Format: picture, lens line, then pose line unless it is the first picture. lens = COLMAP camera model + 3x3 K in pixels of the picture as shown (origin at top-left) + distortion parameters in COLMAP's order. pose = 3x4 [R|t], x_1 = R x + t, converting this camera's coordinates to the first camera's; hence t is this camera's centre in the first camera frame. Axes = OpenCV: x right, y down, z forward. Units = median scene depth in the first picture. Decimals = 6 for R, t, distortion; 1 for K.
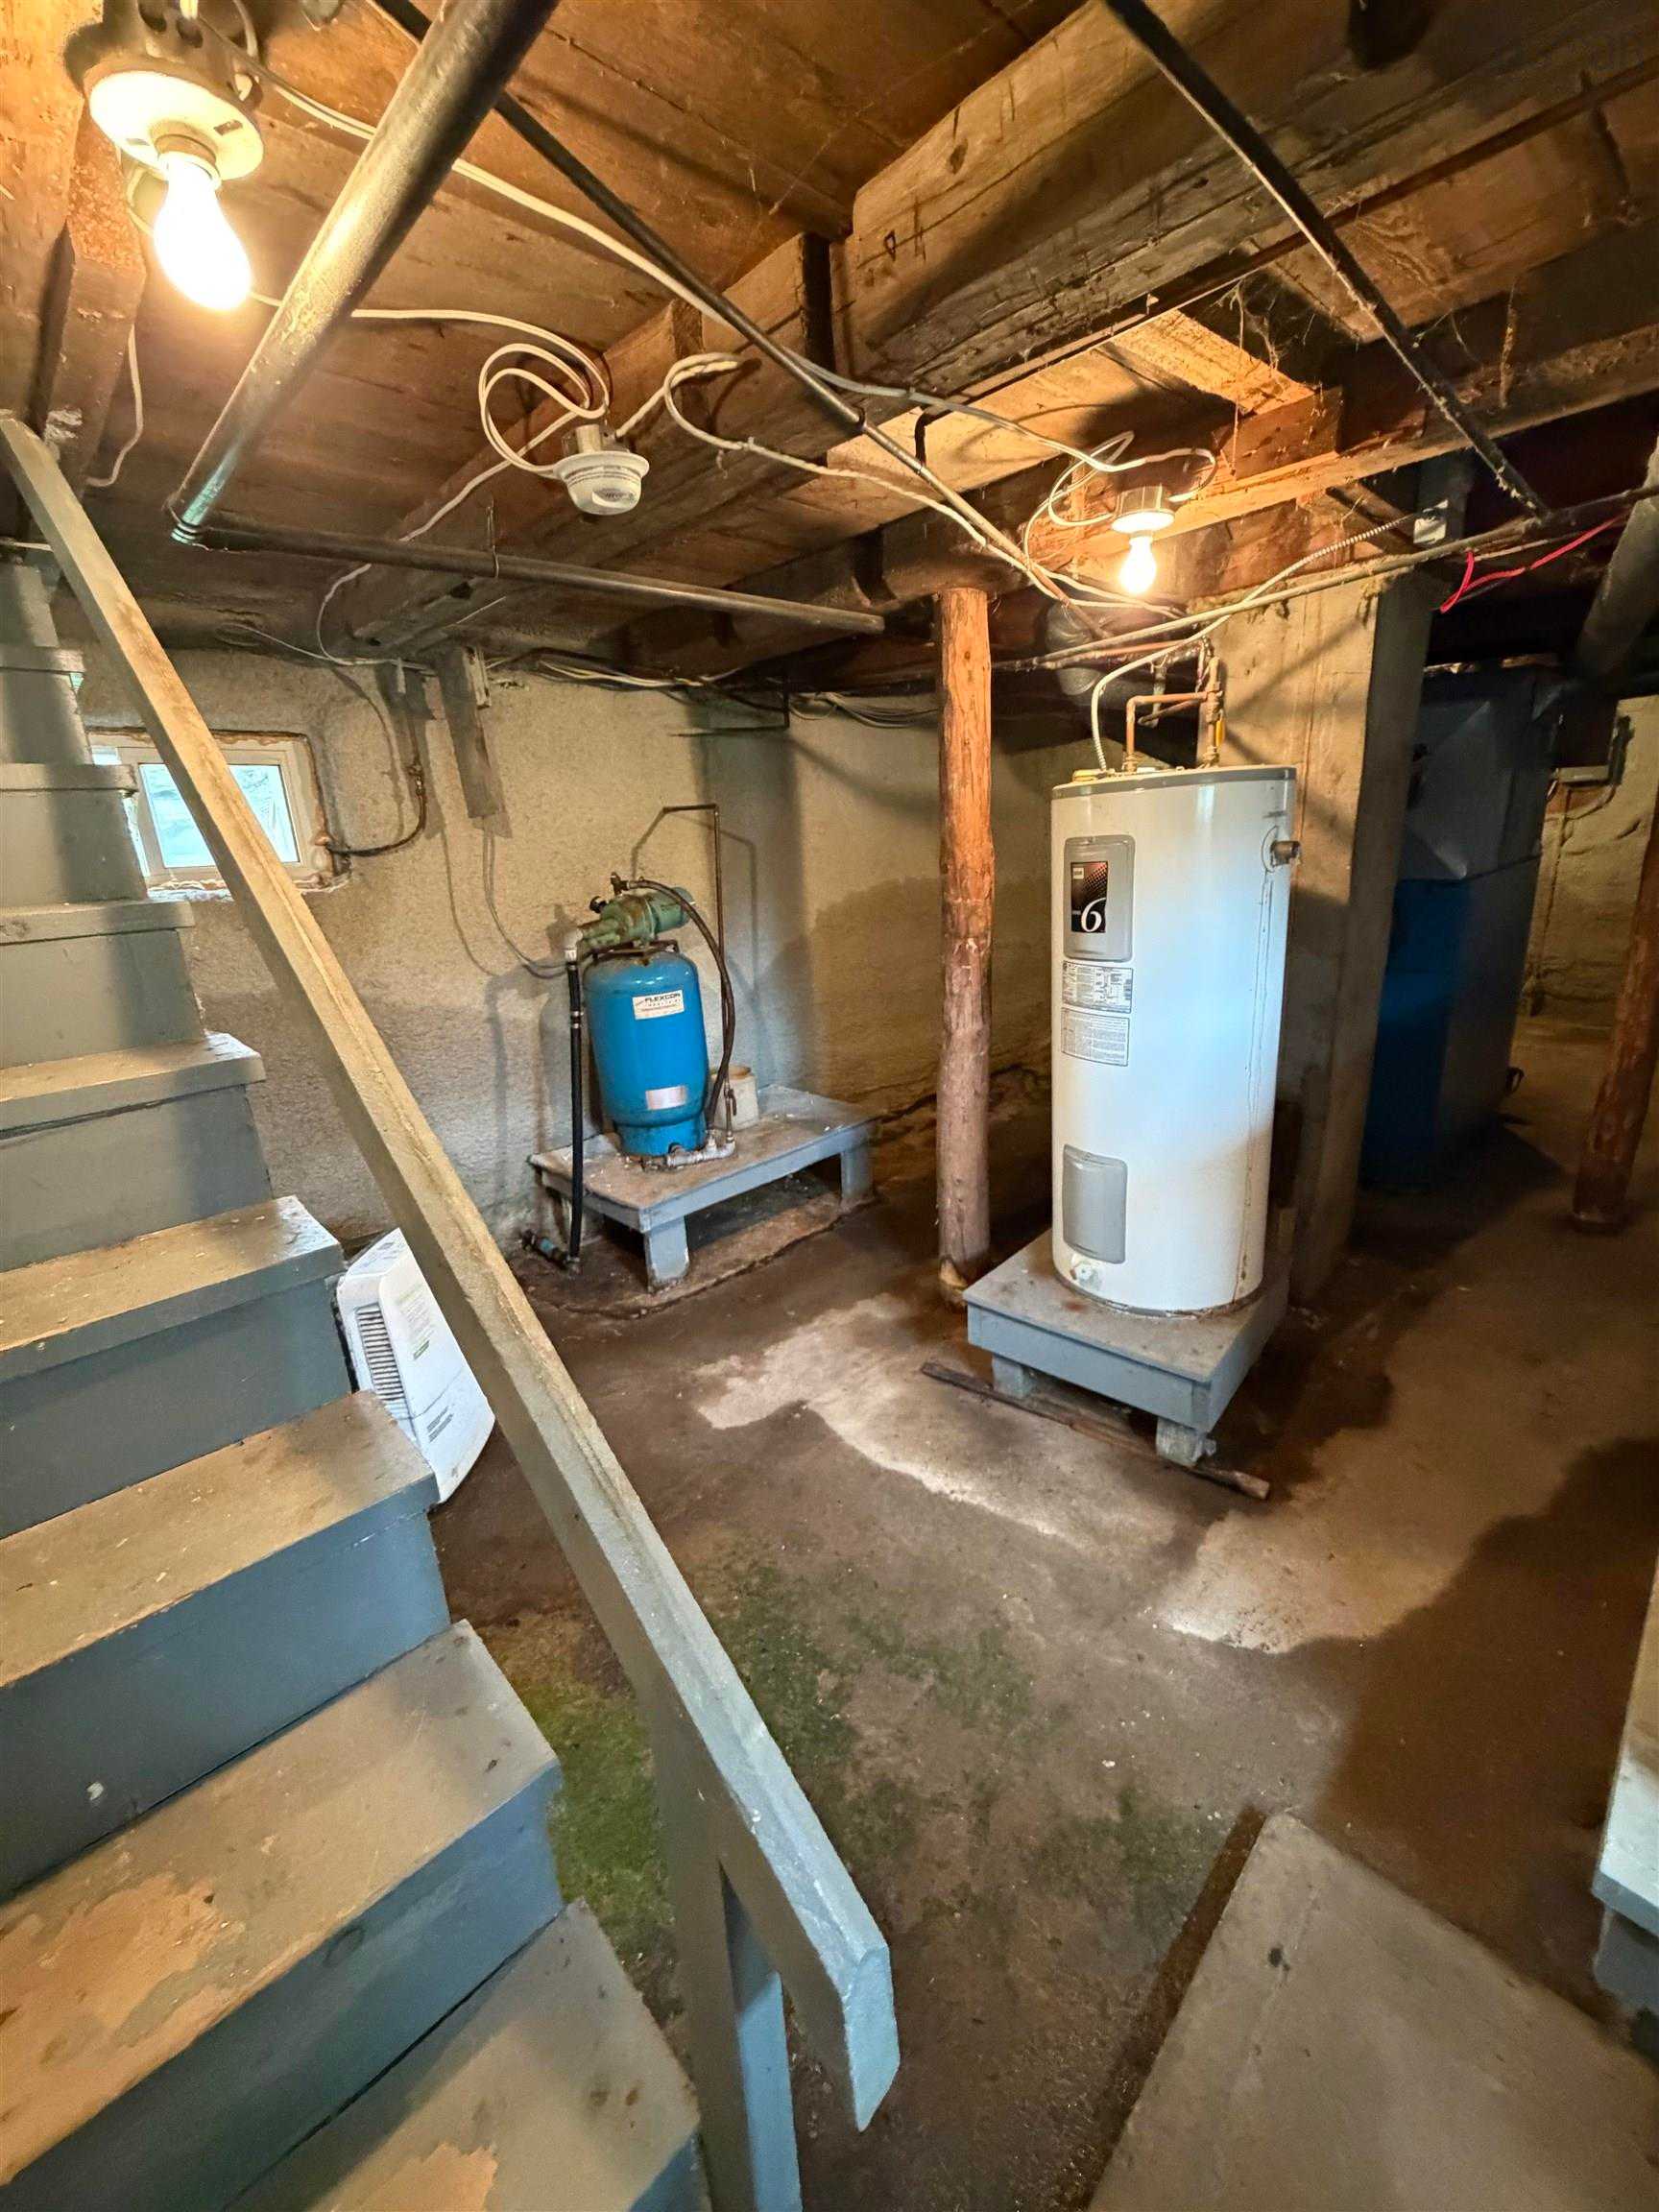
lens RADIAL K [[879.6, 0, 831.4], [0, 879.6, 1097.5], [0, 0, 1]] dist [-0.000596, 0.000330]
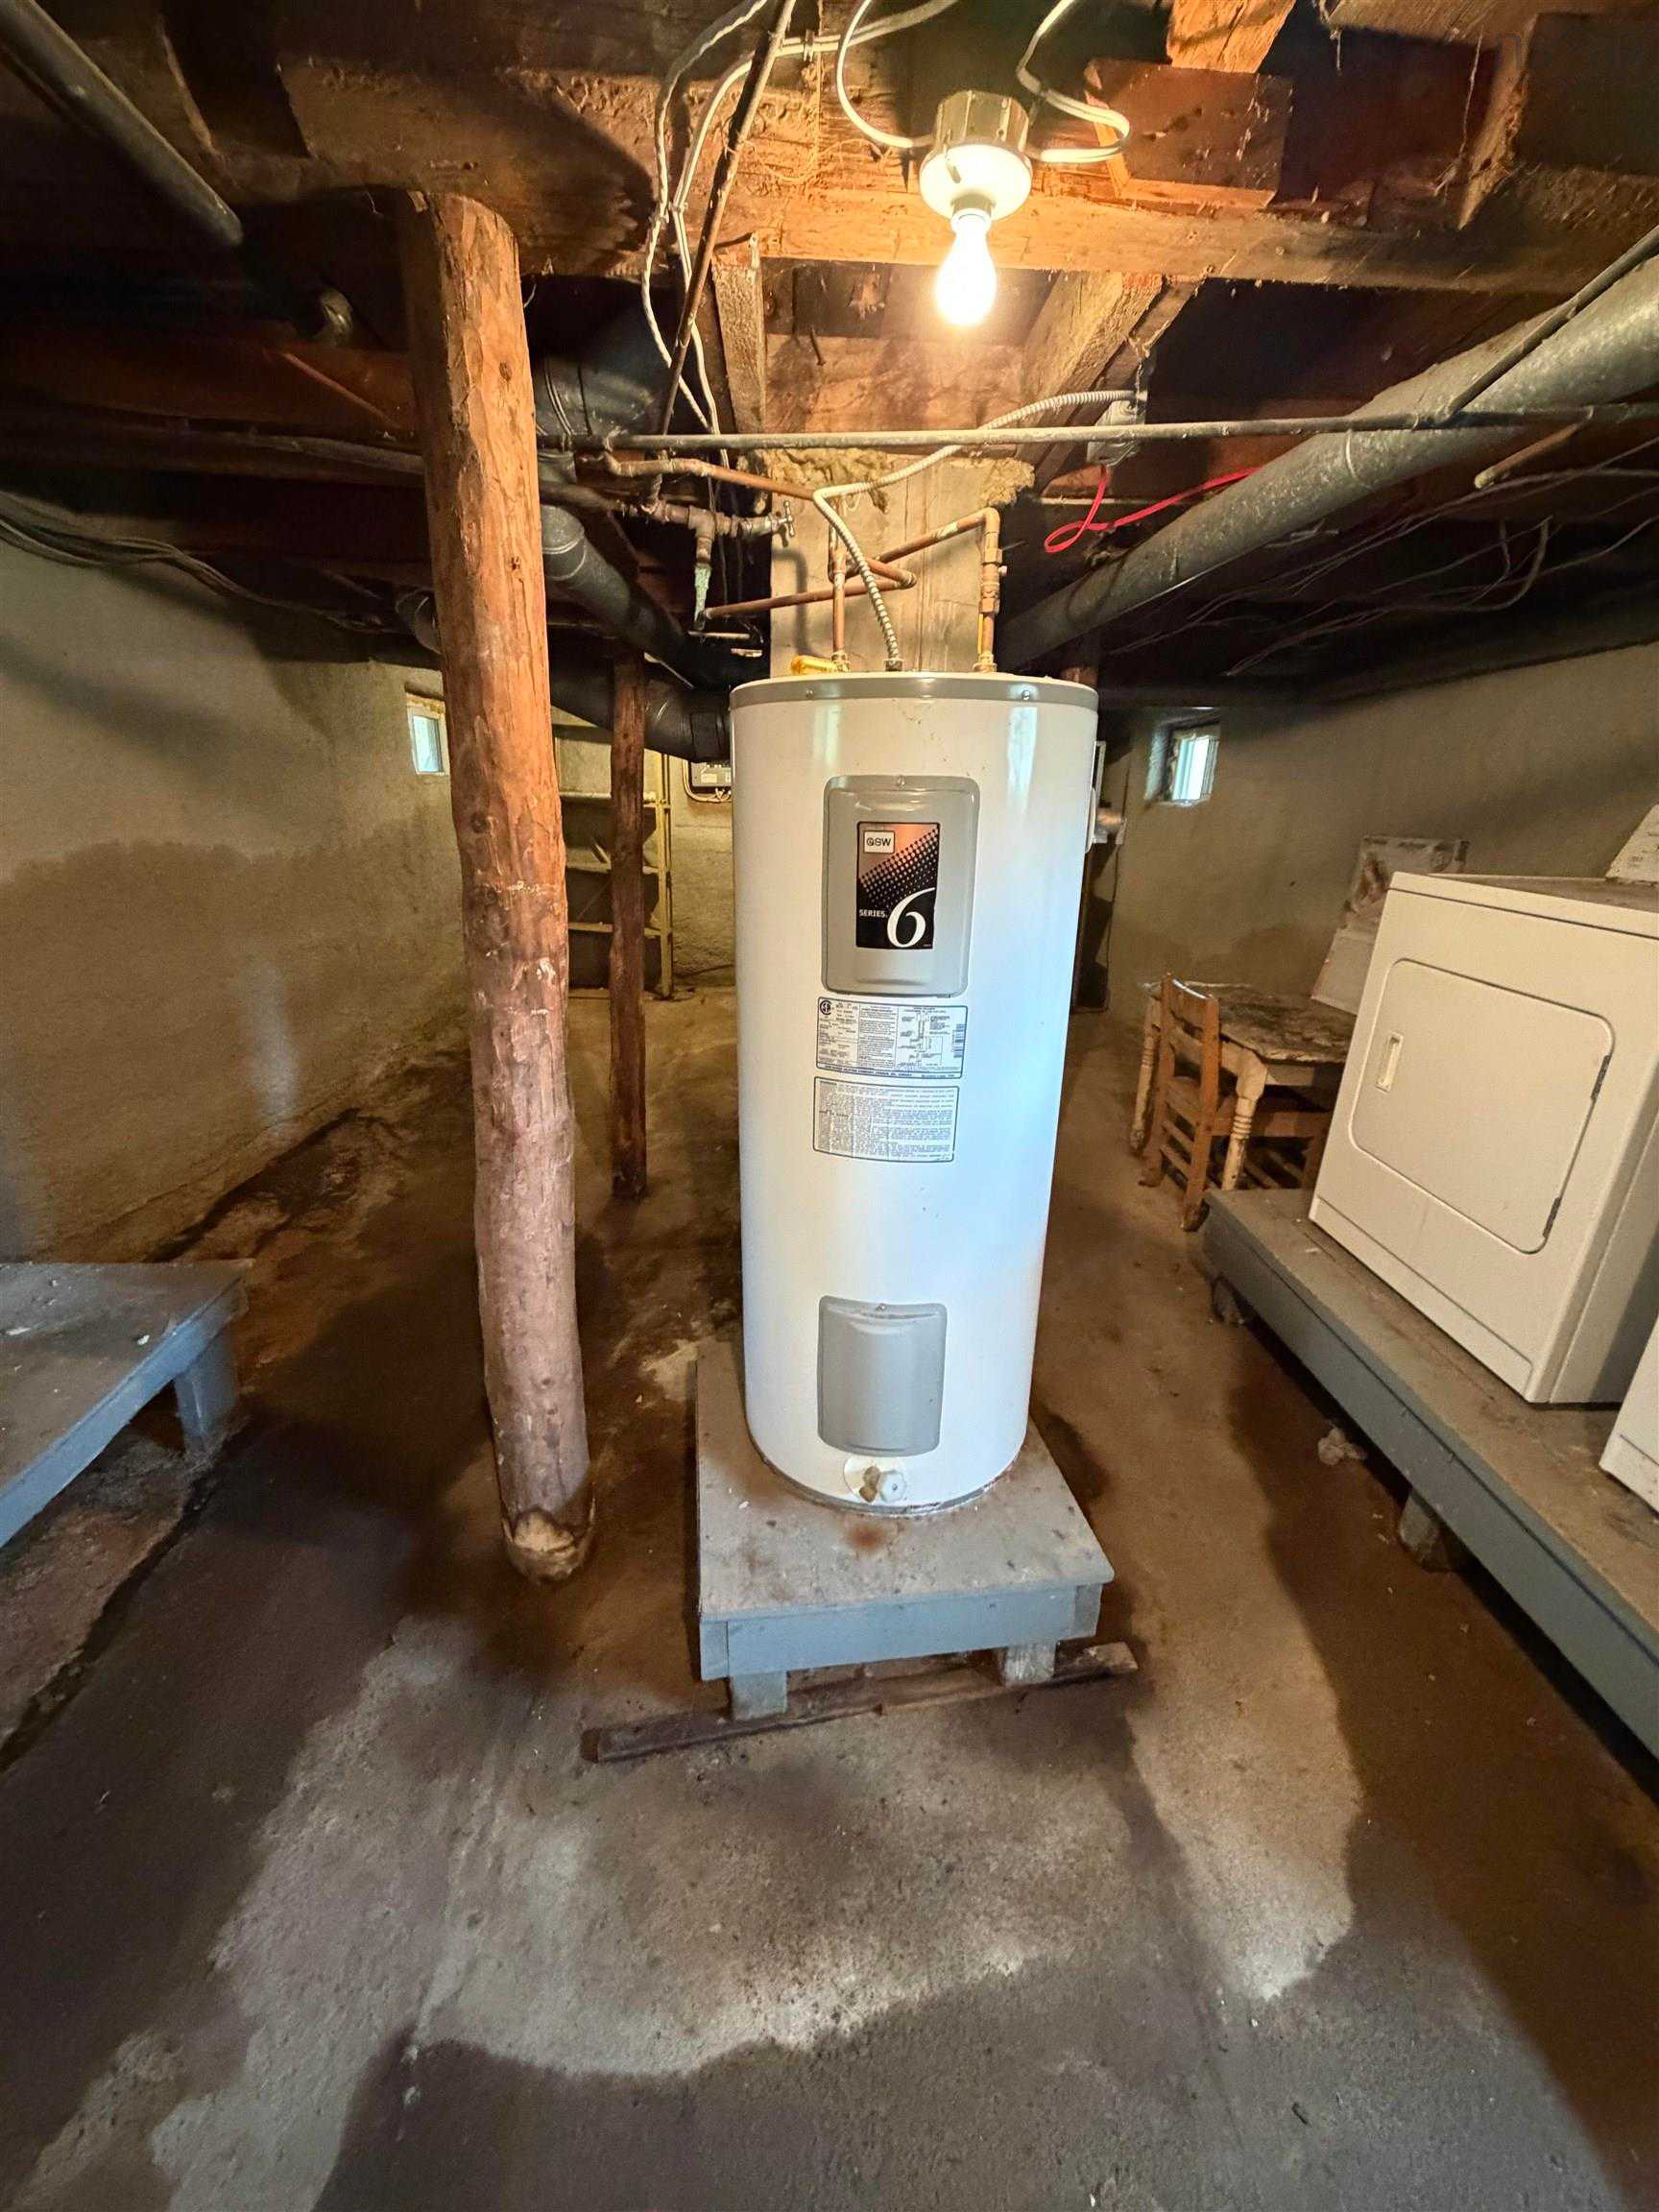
lens RADIAL K [[879.6, 0, 831.4], [0, 879.6, 1097.5], [0, 0, 1]] dist [-0.000596, 0.000330]
pose [[0.651862, -0.168564, 0.739366, -0.151751], [0.152825, 0.984179, 0.089640, -0.132858], [-0.742779, 0.054561, 0.667310, 0.581553]]
